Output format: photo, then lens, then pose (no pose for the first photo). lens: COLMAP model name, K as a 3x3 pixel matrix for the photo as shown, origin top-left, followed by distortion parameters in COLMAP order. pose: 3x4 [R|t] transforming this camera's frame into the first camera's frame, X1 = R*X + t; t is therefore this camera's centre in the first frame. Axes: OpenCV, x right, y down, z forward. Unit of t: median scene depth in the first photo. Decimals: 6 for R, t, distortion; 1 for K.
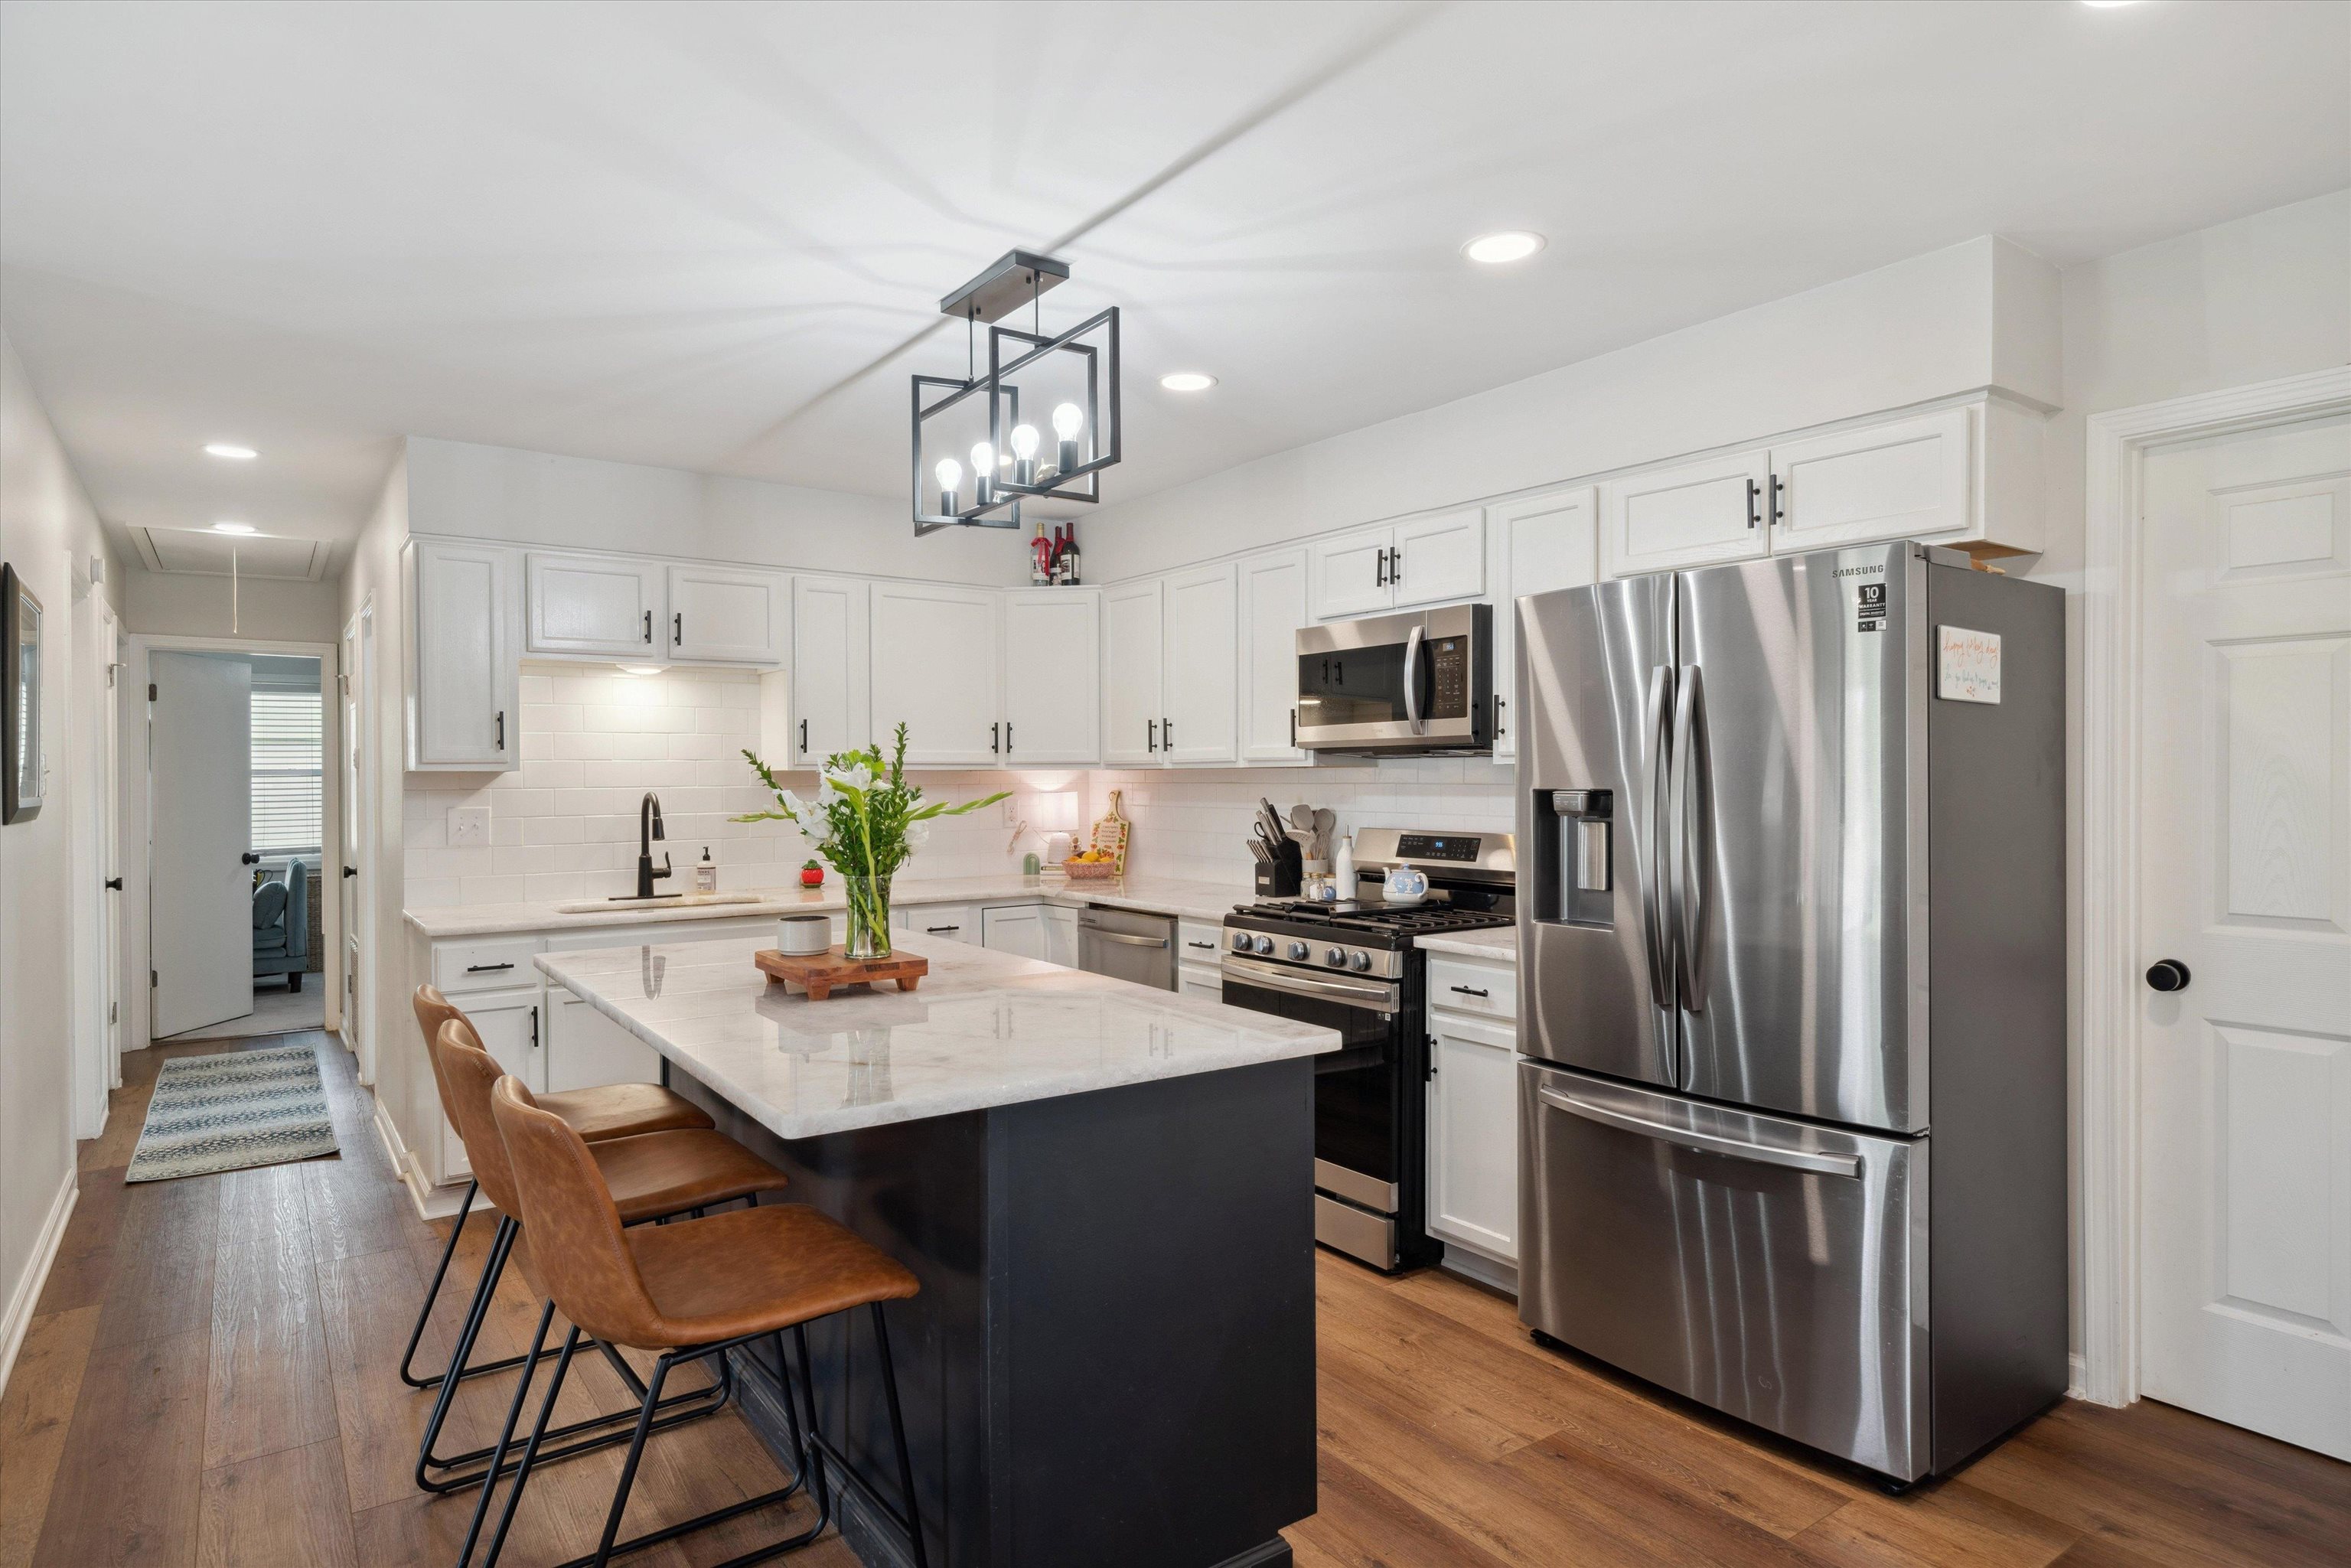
lens RADIAL K [[1311.6, 0, 1174.3], [0, 1311.6, 792.8], [0, 0, 1]] dist [0.001288, 0.002707]
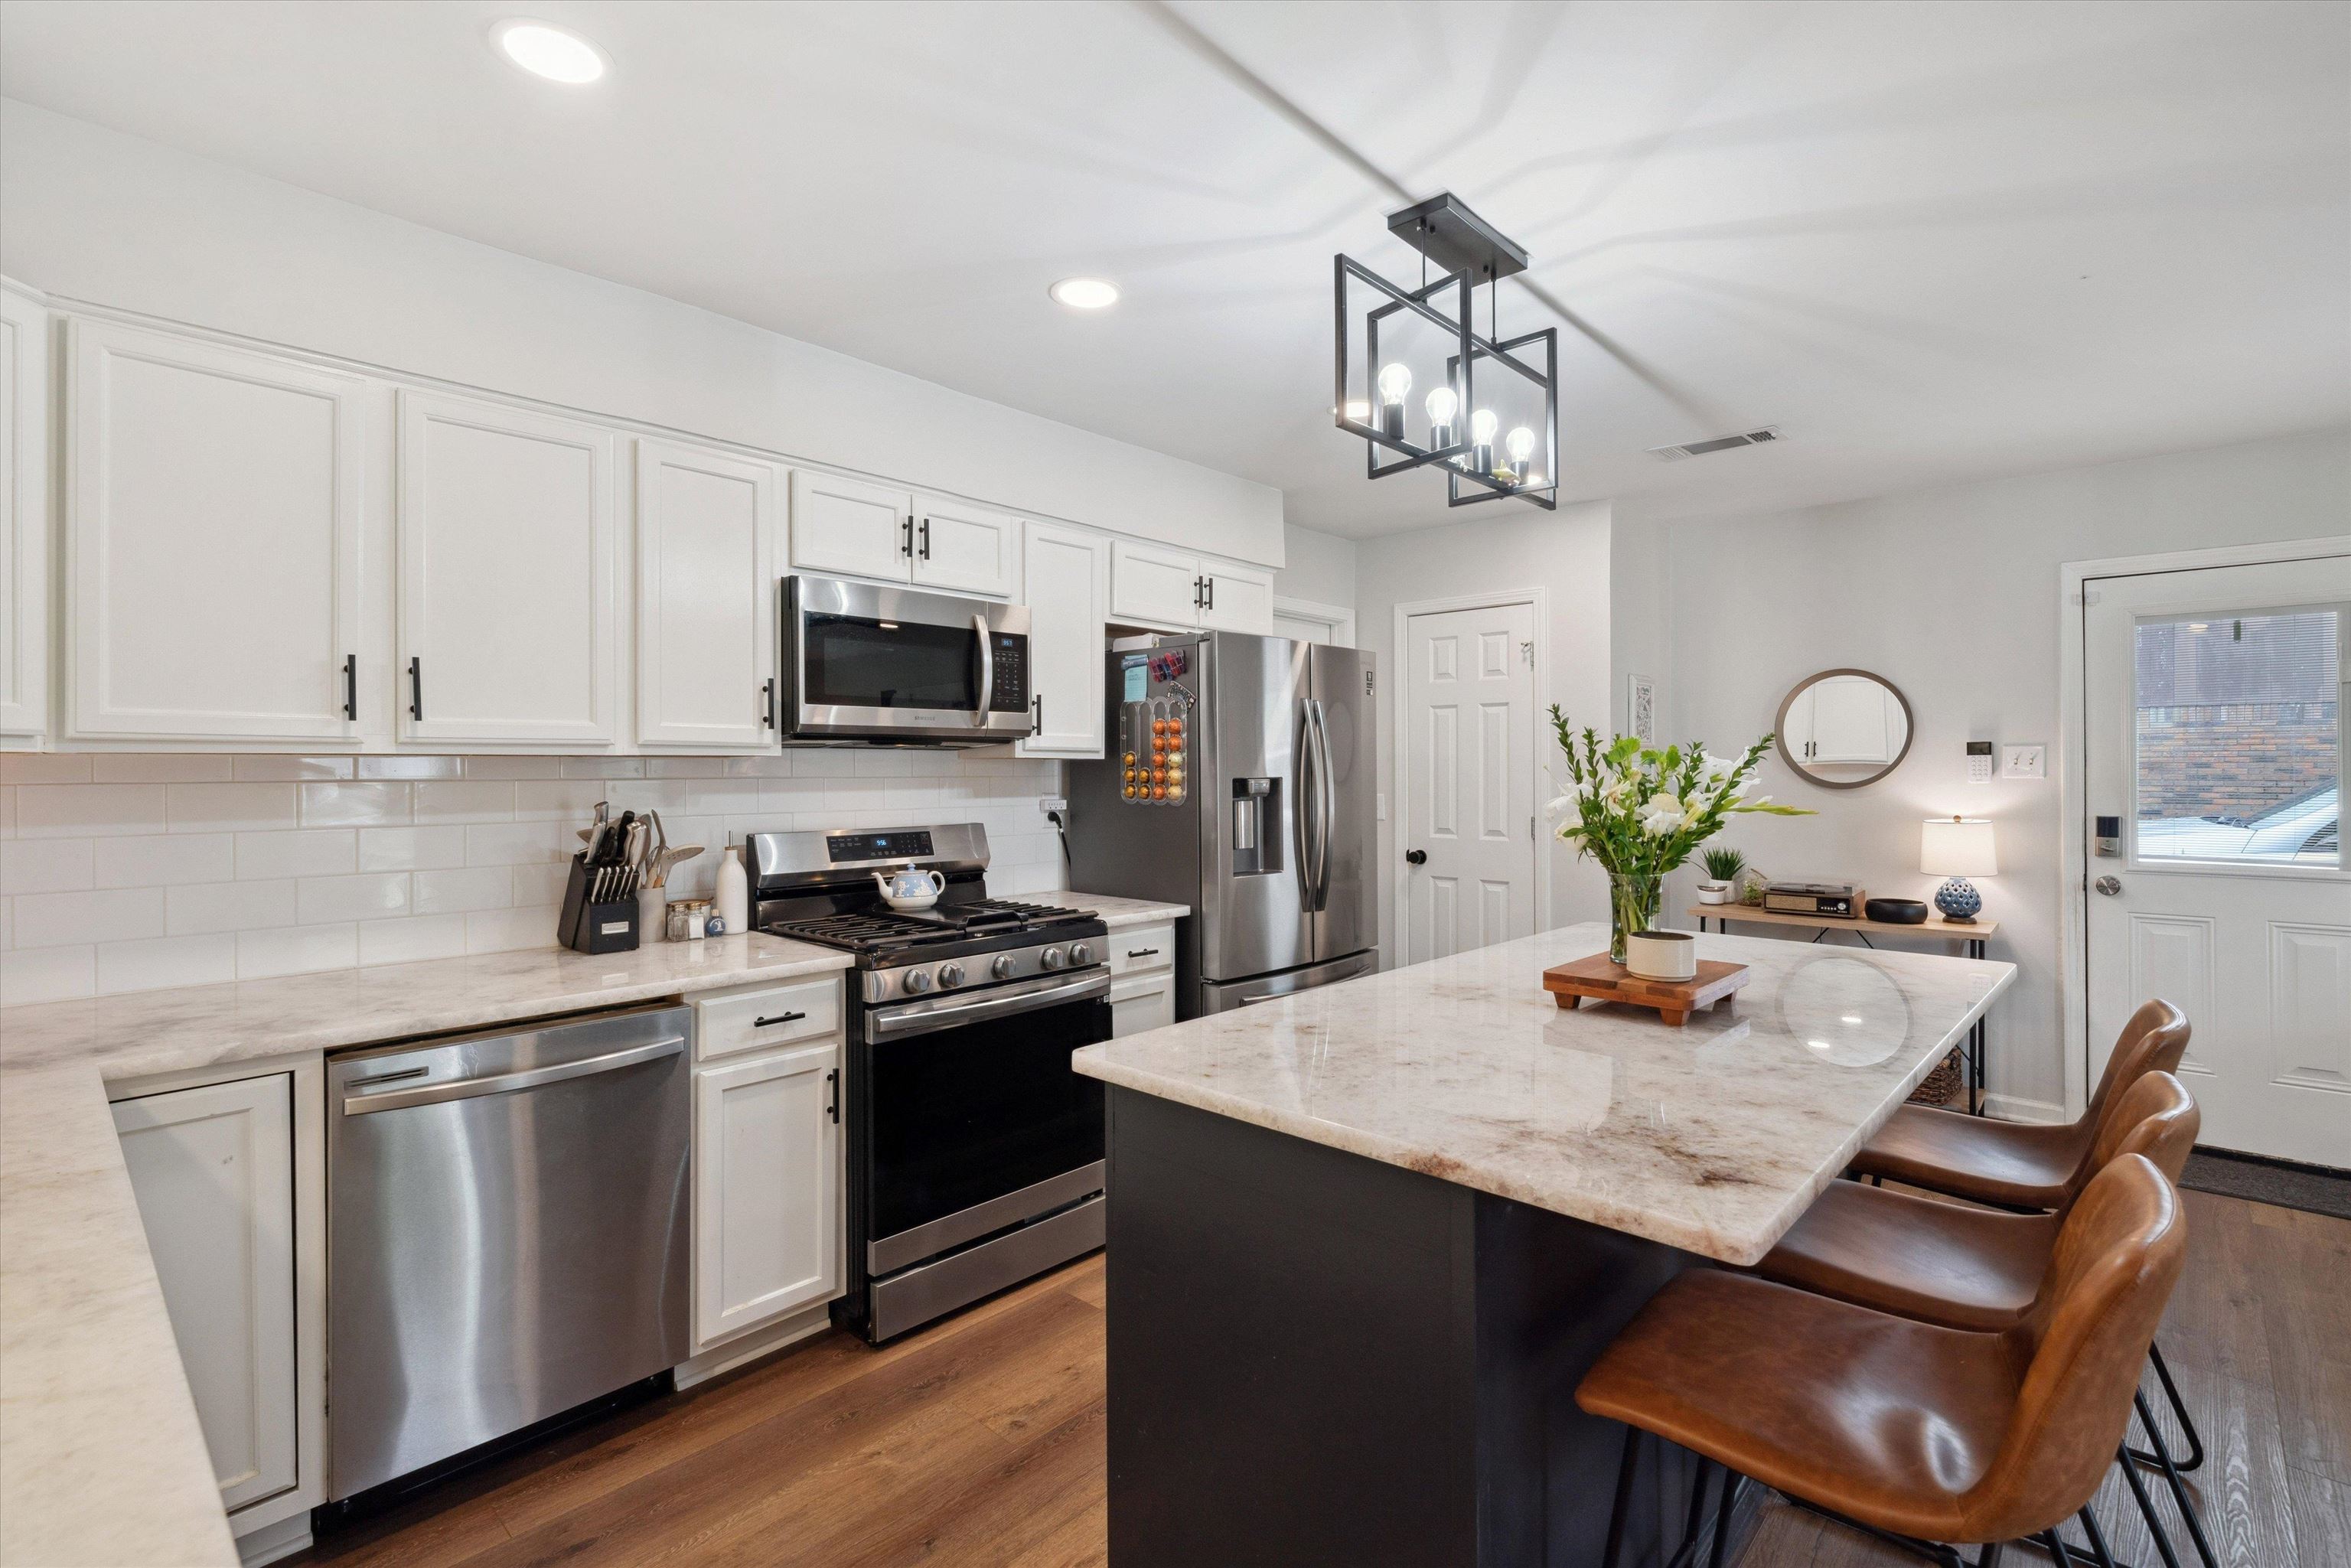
lens RADIAL K [[1077.1, 0, 1176.3], [0, 1077.1, 764.3], [0, 0, 1]] dist [0.003020, -0.000543]
pose [[-0.196733, 0.007352, 0.980430, -0.534910], [0.014101, 0.999890, -0.004669, -0.008544], [-0.980356, 0.012907, -0.196815, 0.861363]]
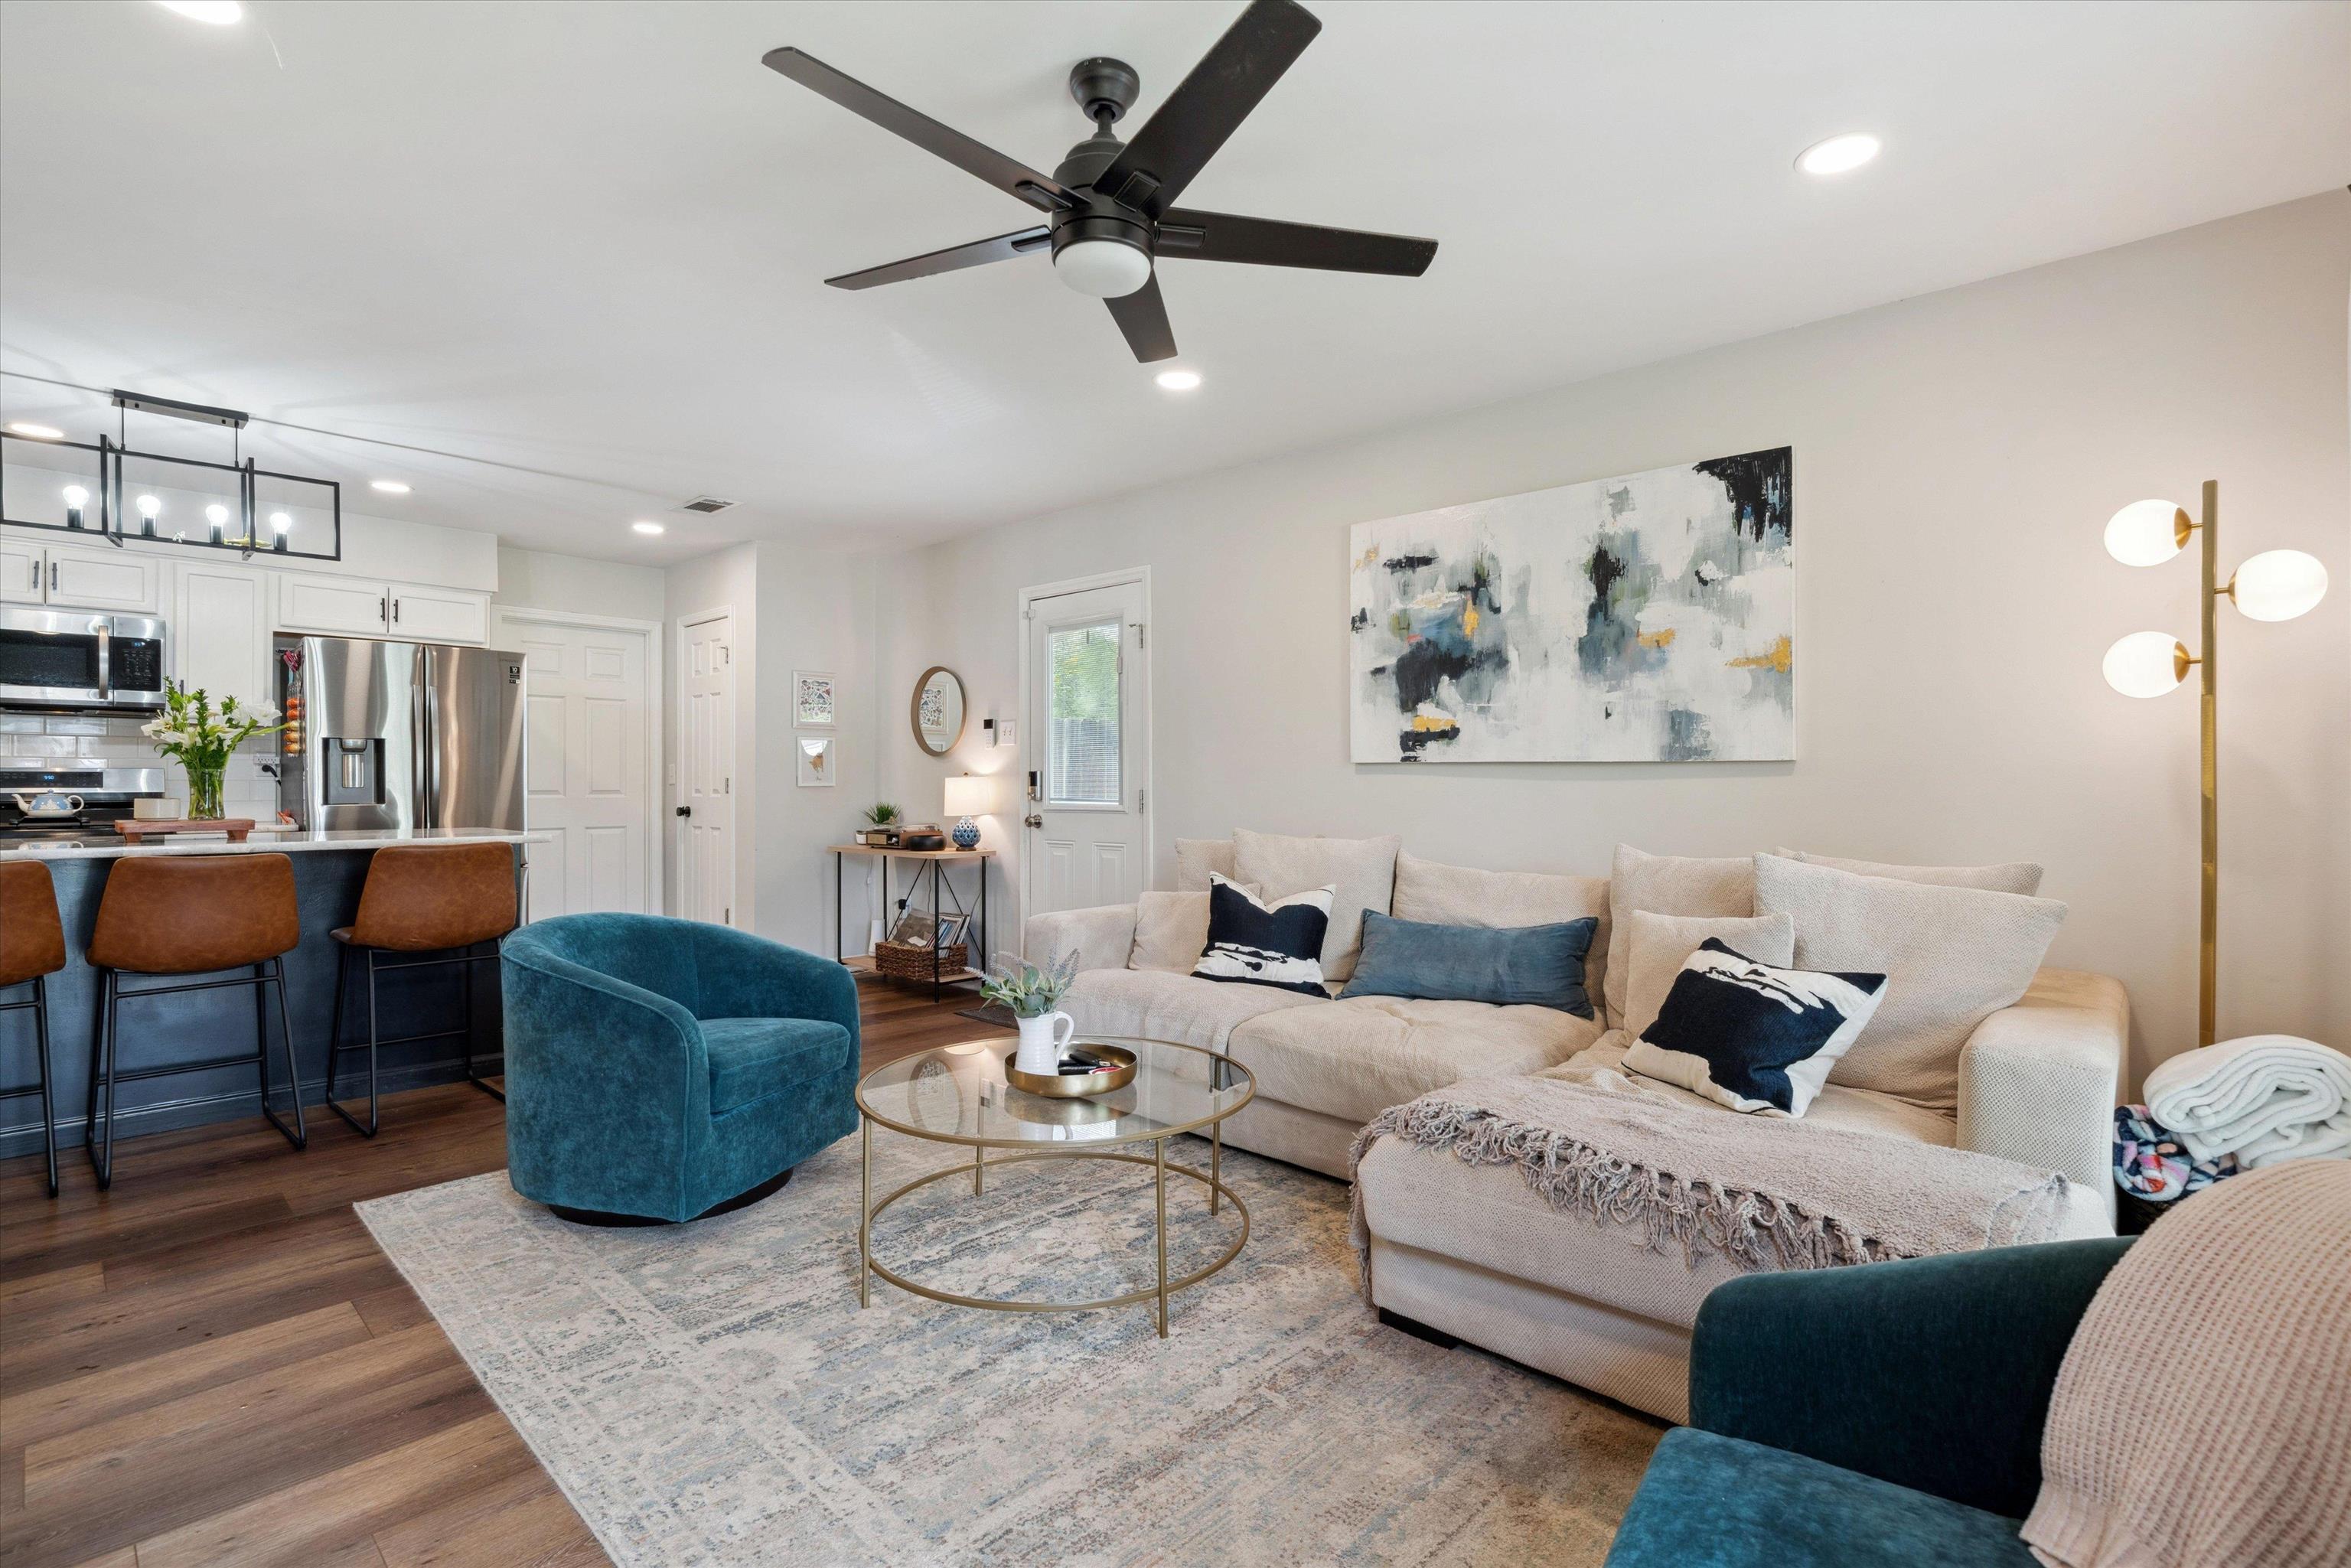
lens RADIAL K [[1093.5, 0, 1173.8], [0, 1093.5, 788.3], [0, 0, 1]] dist [-0.002216, -0.000498]
pose [[-0.189250, -0.001110, 0.981928, -1.059893], [0.011737, 0.999925, 0.003393, 0.055996], [-0.981859, 0.012167, -0.189223, 0.042438]]
